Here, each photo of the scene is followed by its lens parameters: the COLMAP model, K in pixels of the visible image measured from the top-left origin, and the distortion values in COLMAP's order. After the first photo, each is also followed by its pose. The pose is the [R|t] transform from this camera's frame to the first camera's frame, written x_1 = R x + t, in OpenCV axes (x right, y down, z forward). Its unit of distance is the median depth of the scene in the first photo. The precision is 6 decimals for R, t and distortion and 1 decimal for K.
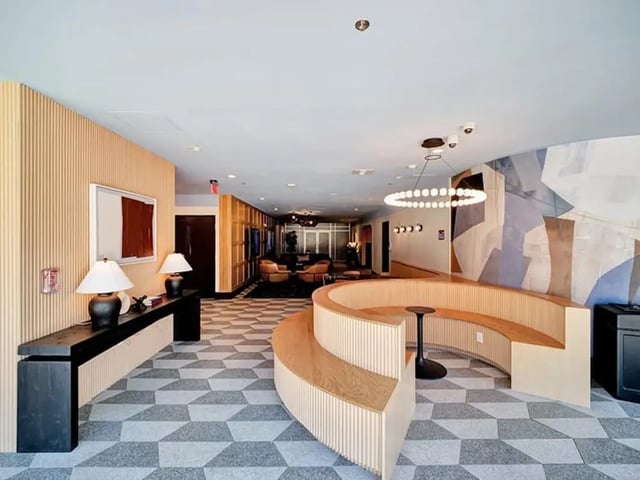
lens RADIAL K [[490.6, 0, 320.0], [0, 490.6, 240.0], [0, 0, 1]] dist [0.000247, 0.000009]
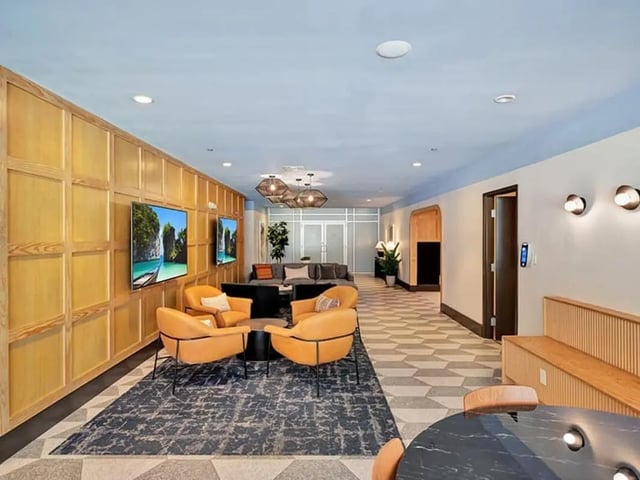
lens RADIAL K [[258.2, 0, 320.0], [0, 258.2, 240.0], [0, 0, 1]] dist [0.000058, 0.000000]
pose [[0.999910, -0.004002, -0.012767, -0.006174], [0.004115, 0.999953, 0.008832, 0.000583], [0.012731, -0.008884, 0.999879, 0.712396]]
